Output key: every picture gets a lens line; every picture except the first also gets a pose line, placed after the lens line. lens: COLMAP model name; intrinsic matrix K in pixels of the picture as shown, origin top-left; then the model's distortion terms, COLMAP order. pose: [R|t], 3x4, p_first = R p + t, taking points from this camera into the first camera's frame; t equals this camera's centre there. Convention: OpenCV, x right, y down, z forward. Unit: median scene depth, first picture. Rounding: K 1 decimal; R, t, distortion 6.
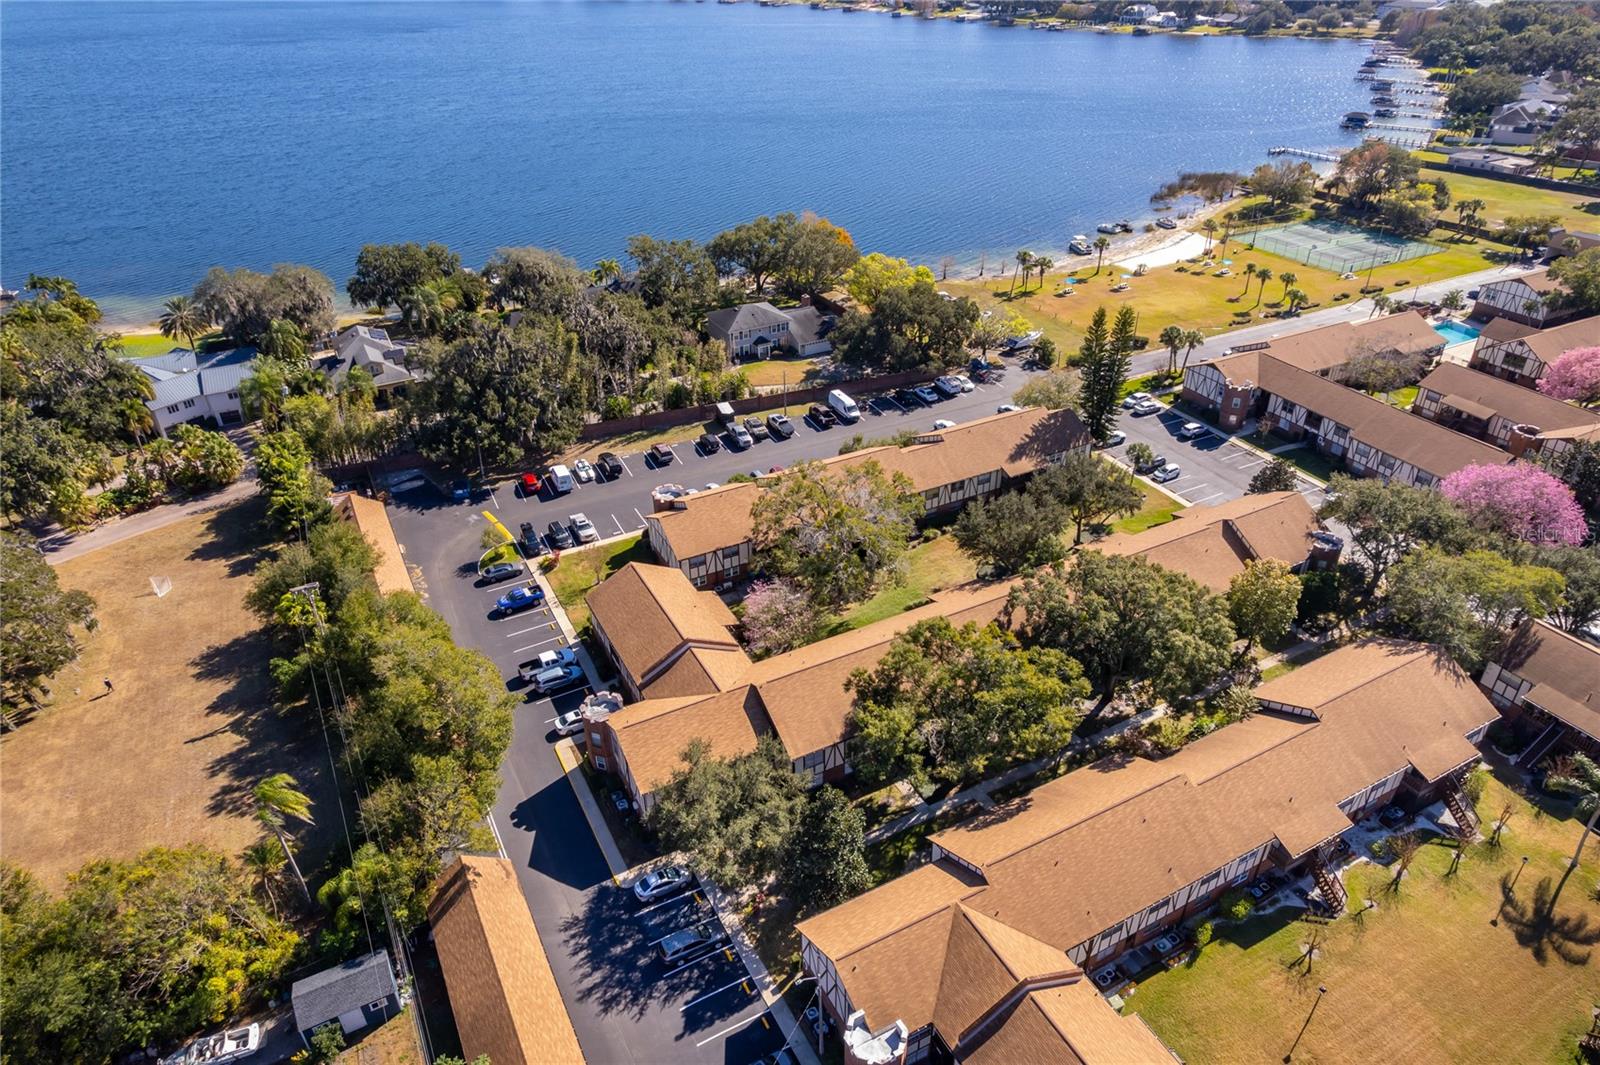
lens RADIAL K [[1030.8, 0, 809.3], [0, 1030.8, 533.3], [0, 0, 1]] dist [-0.081841, 0.081782]
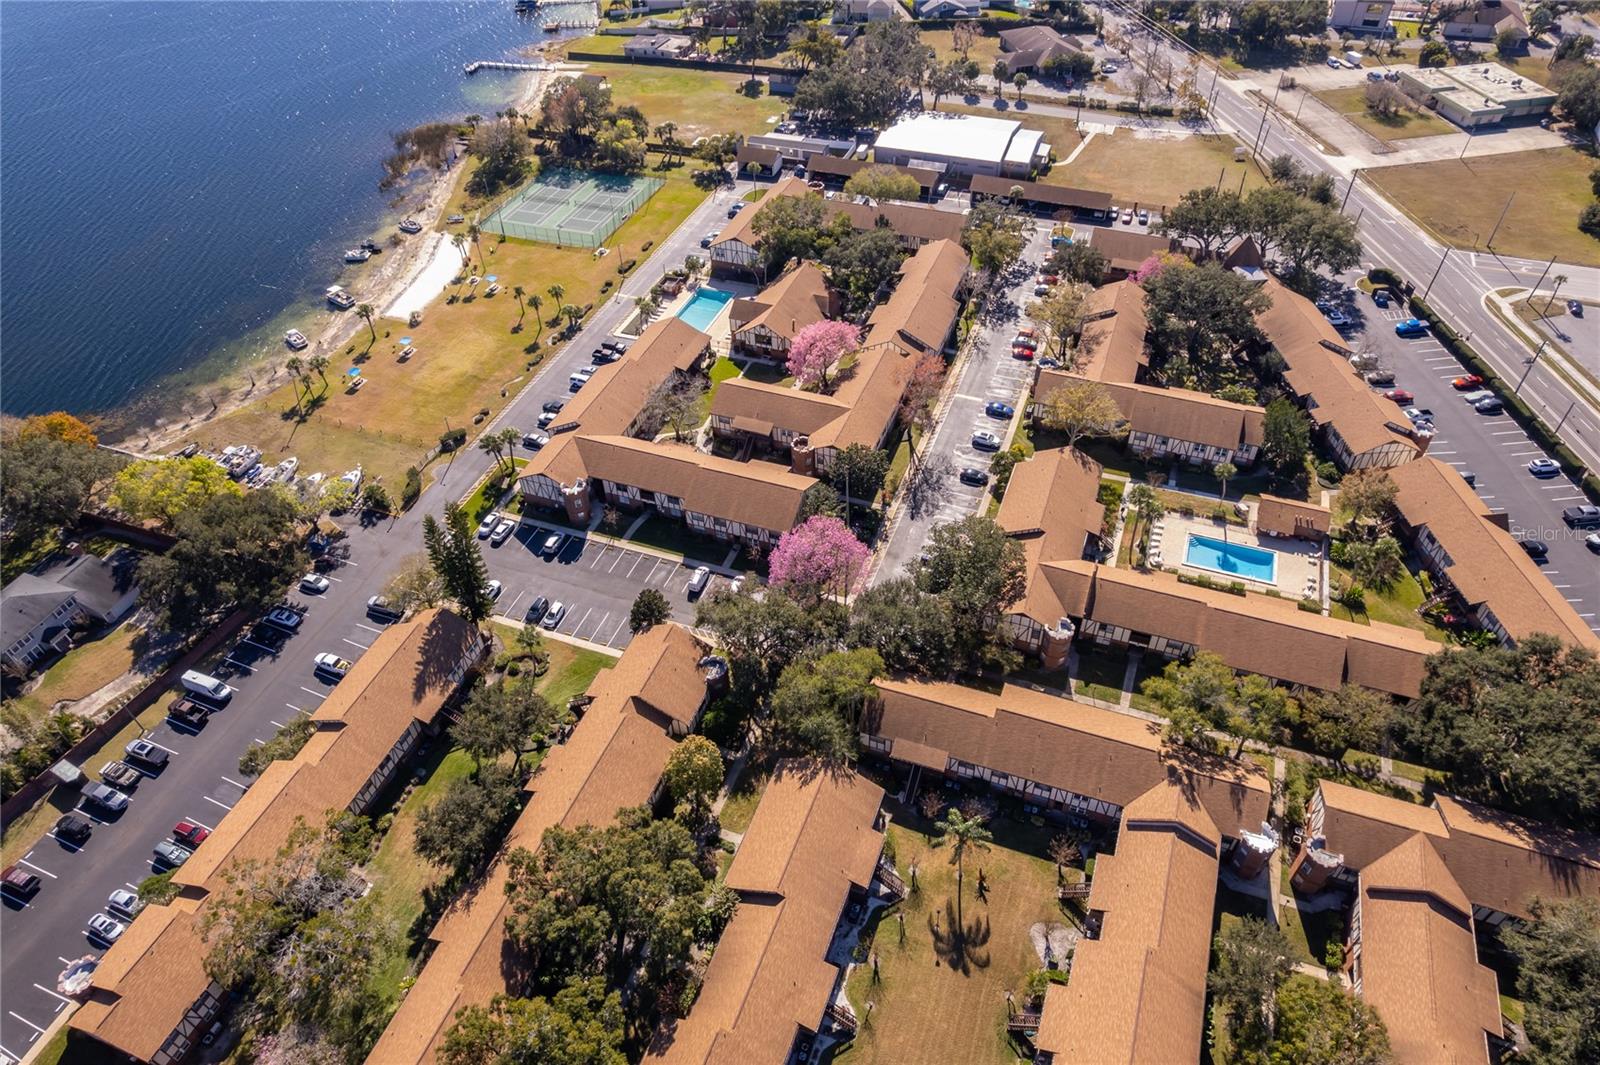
lens RADIAL K [[1030.8, 0, 809.3], [0, 1030.8, 533.3], [0, 0, 1]] dist [-0.081841, 0.081782]
pose [[0.748079, -0.465262, 0.473190, 0.076072], [0.365508, 0.884028, 0.291374, -0.322160], [-0.553879, -0.045016, 0.831380, -0.030894]]
